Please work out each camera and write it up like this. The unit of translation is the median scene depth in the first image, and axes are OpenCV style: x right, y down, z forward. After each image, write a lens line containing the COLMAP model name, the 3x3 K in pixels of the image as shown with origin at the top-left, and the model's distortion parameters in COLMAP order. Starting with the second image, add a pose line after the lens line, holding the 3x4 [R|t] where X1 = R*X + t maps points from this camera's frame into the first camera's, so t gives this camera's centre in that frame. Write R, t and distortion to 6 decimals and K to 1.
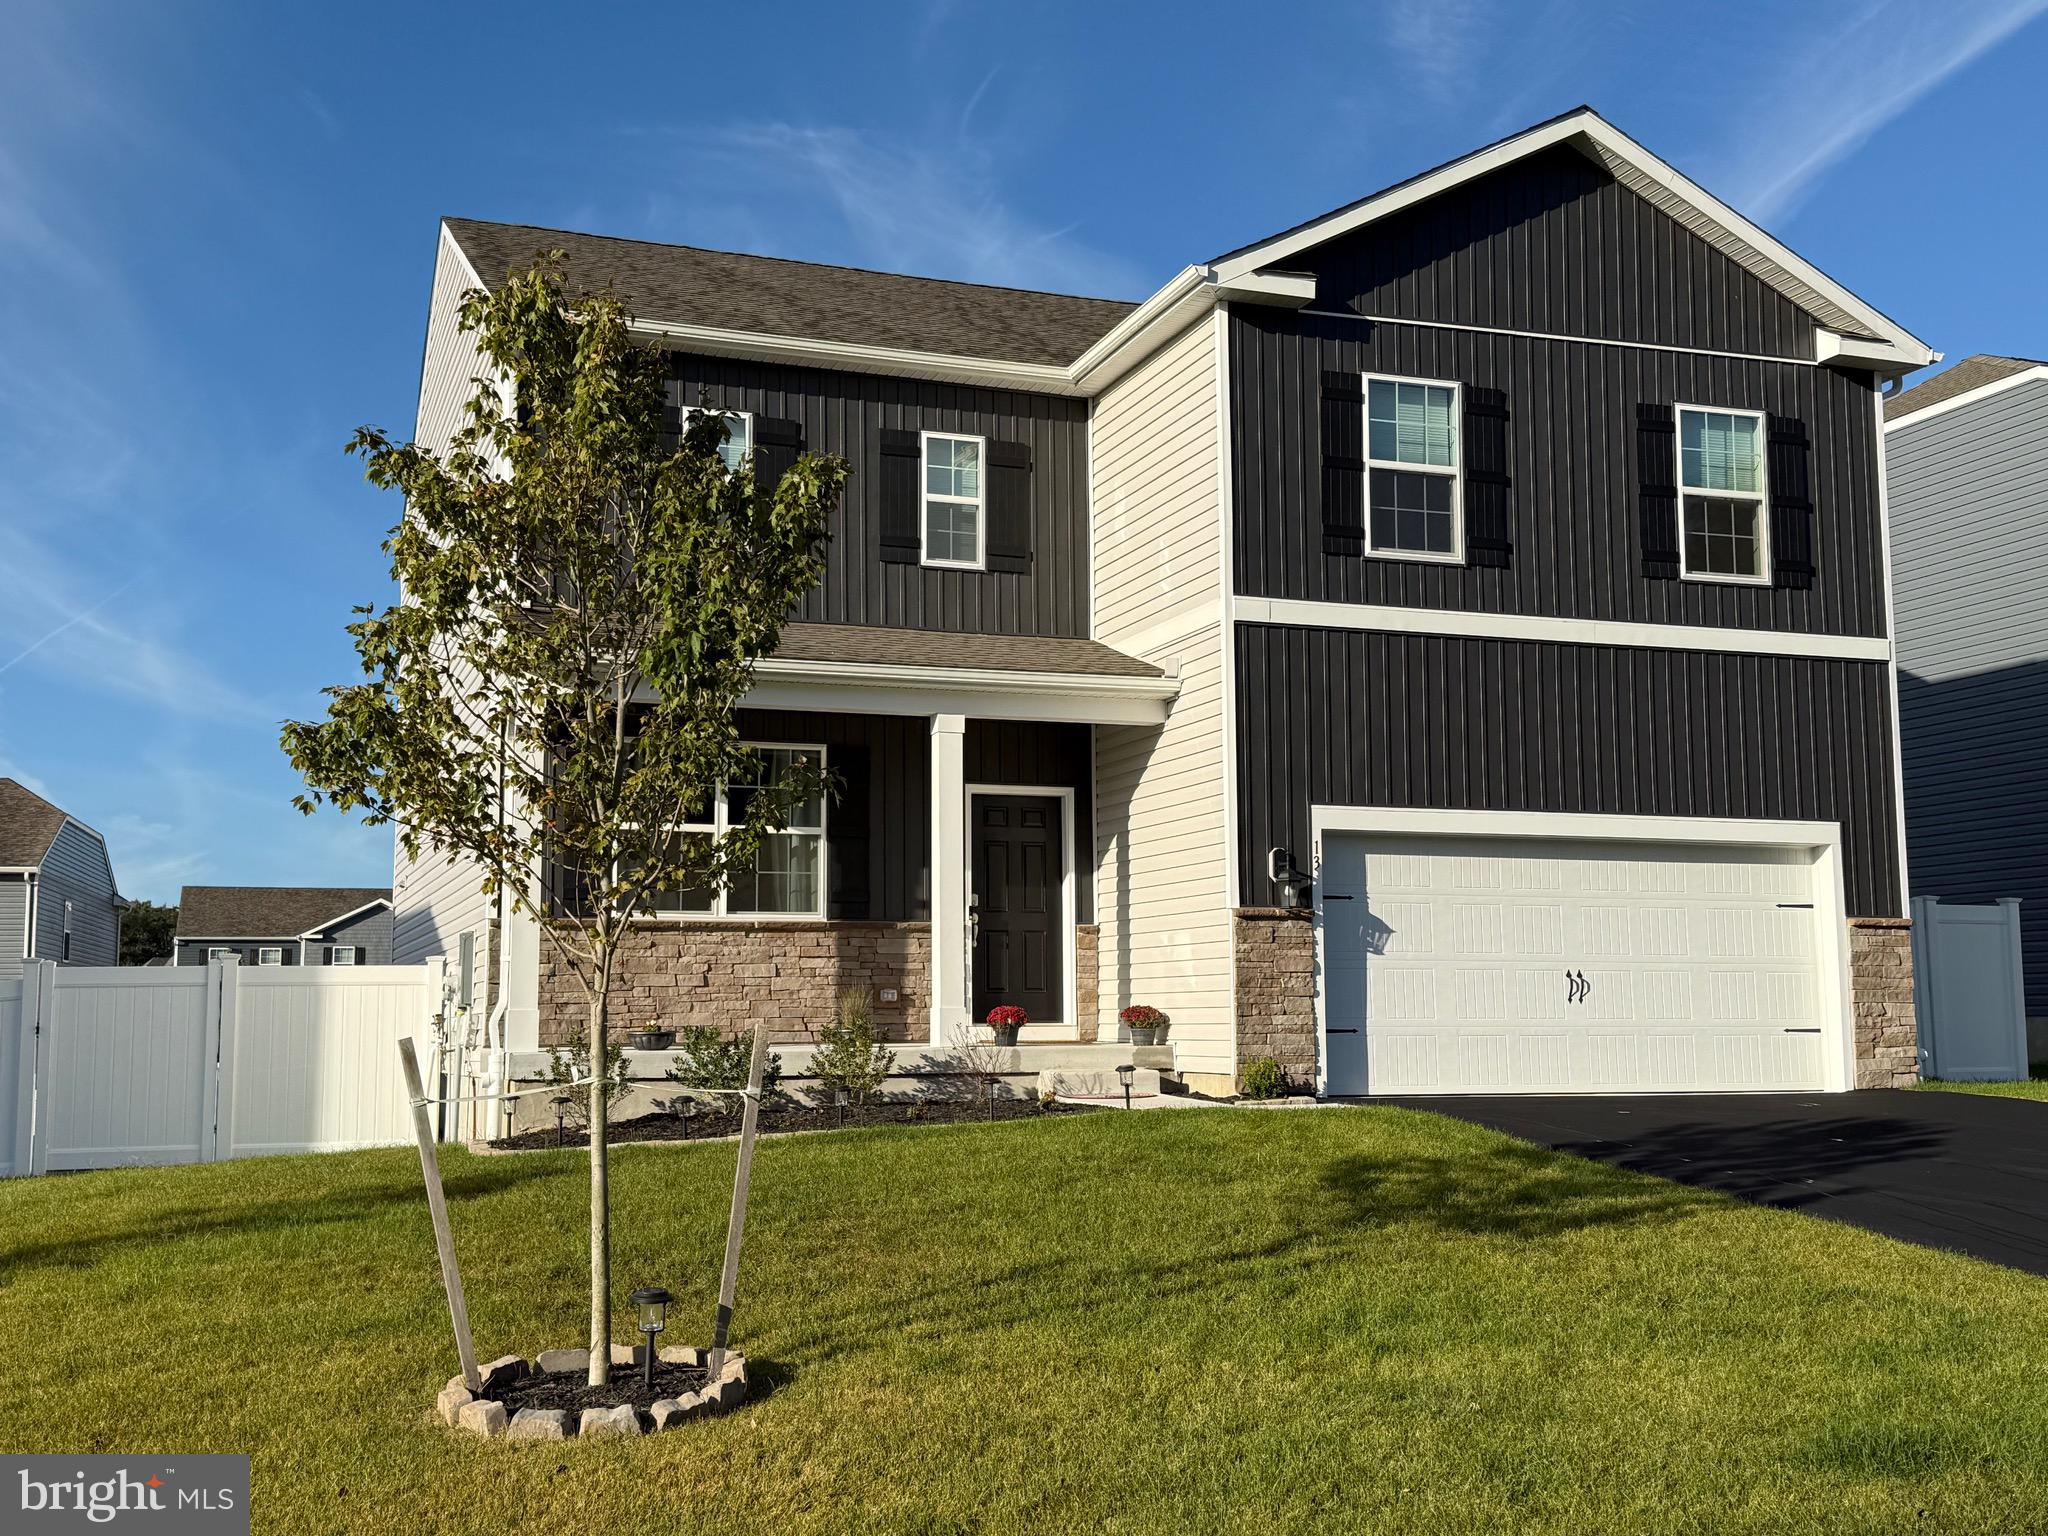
lens RADIAL K [[2211.5, 0, 1025.9], [0, 2211.5, 765.9], [0, 0, 1]] dist [0.087745, 0.000000]
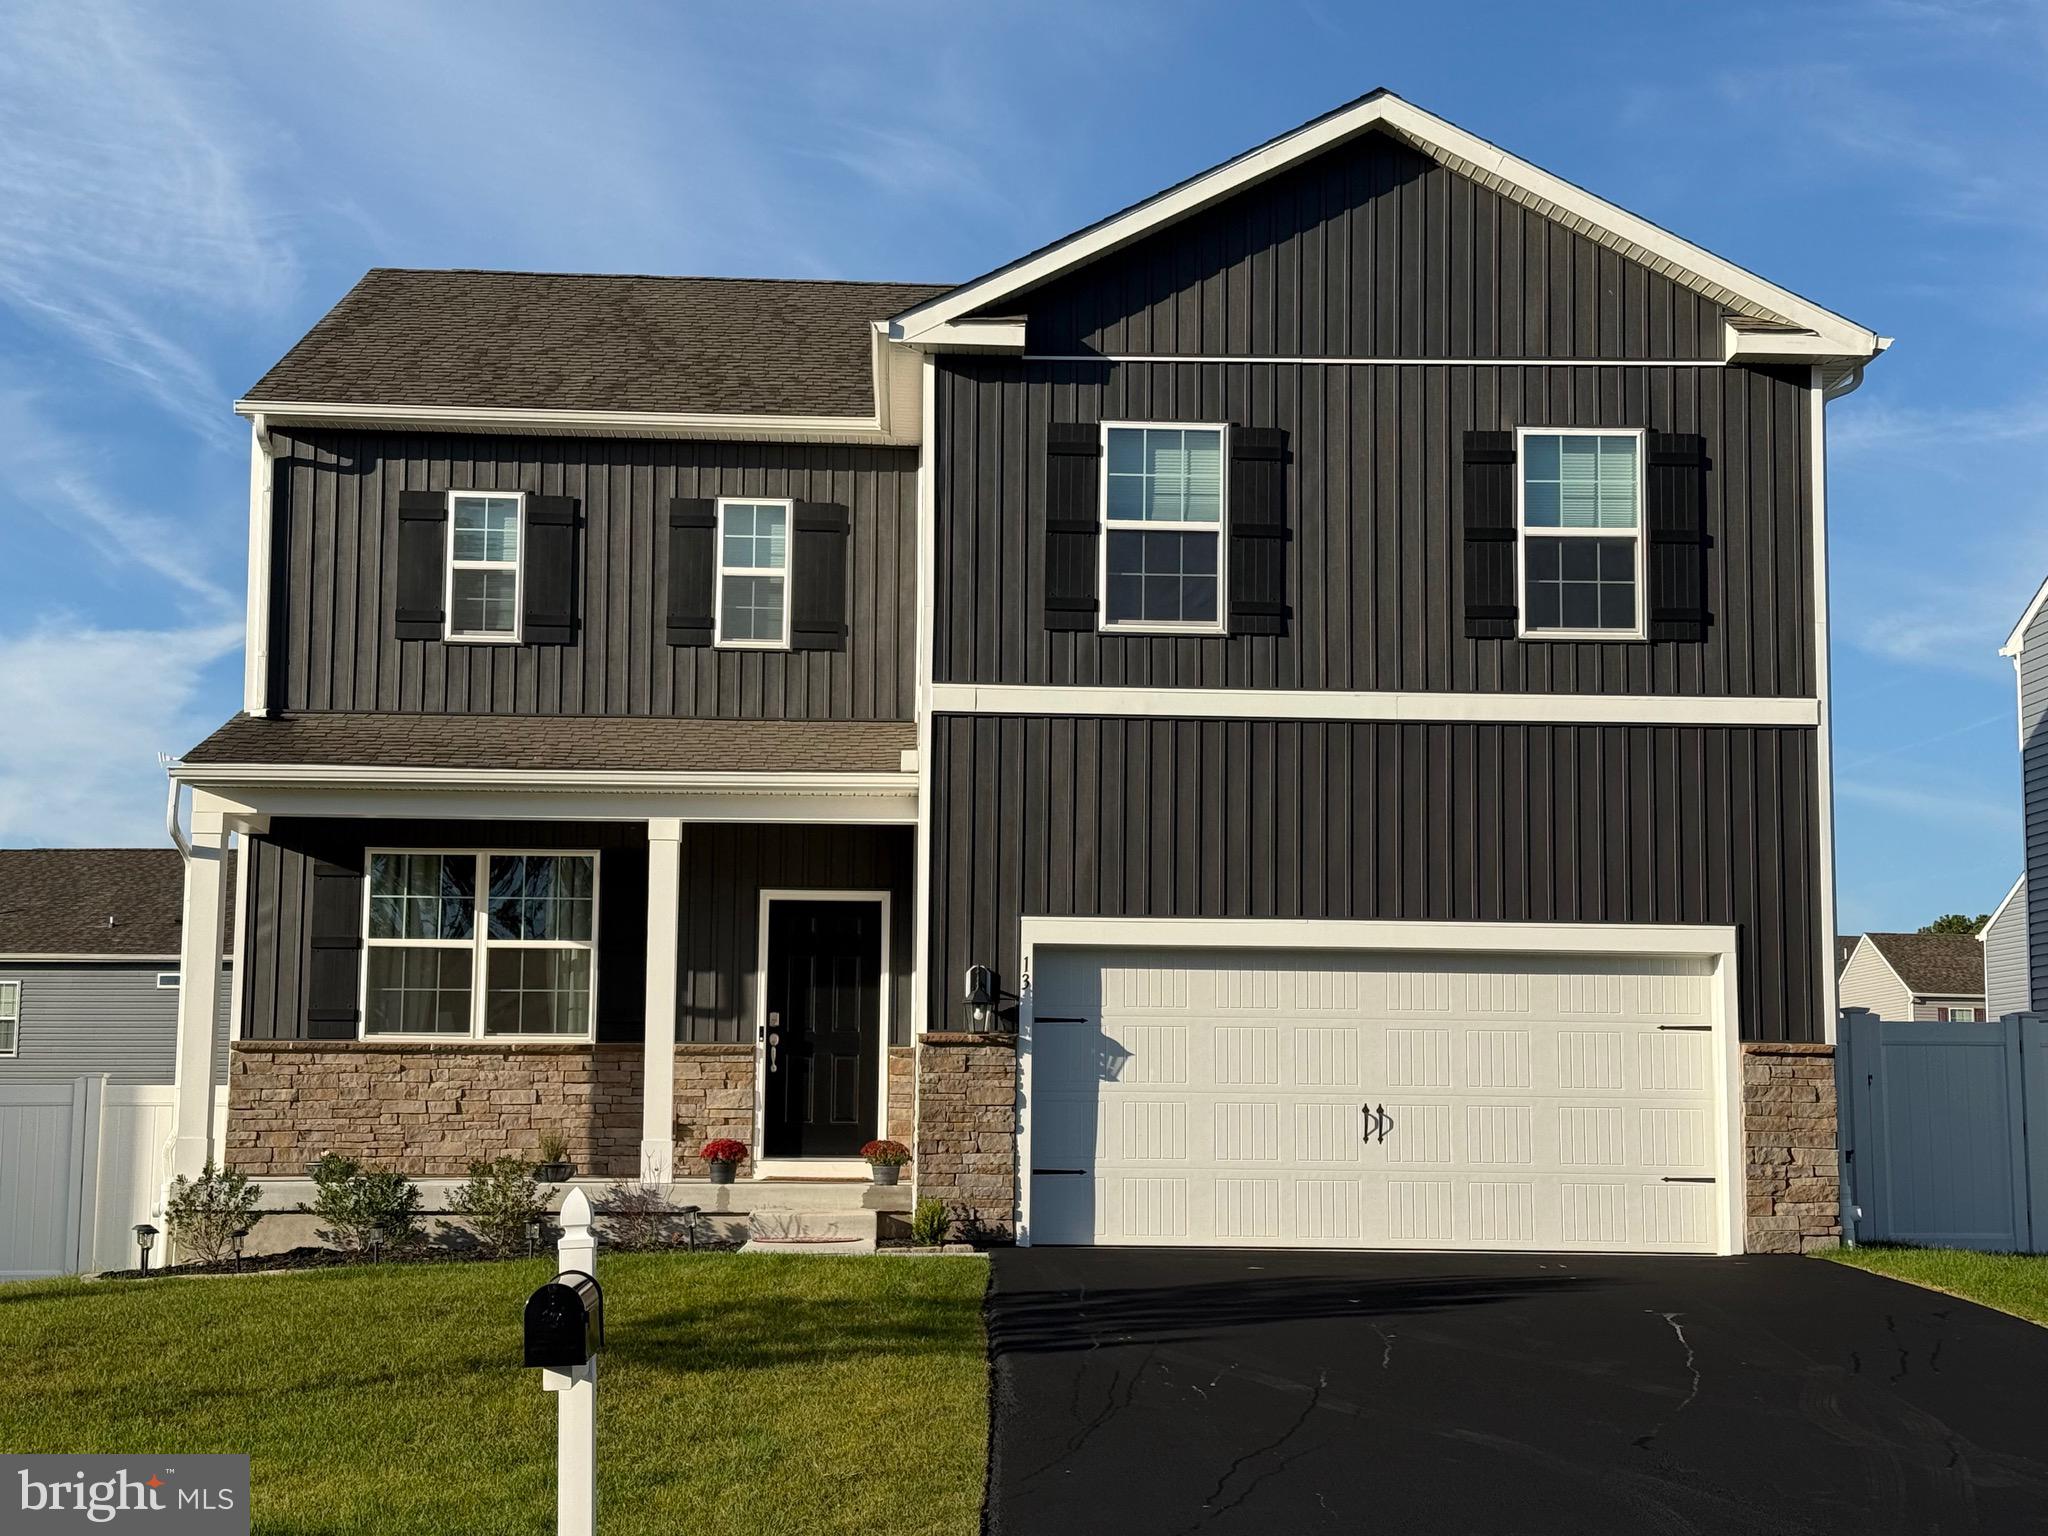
lens RADIAL K [[3072.8, 0, 1023.9], [0, 3072.8, 771.1], [0, 0, 1]] dist [0.126587, 0.000000]
pose [[0.951818, -0.022635, -0.305827, 0.475505], [0.020936, 0.999742, -0.008836, -0.027702], [0.305948, 0.002008, 0.952046, -0.162343]]
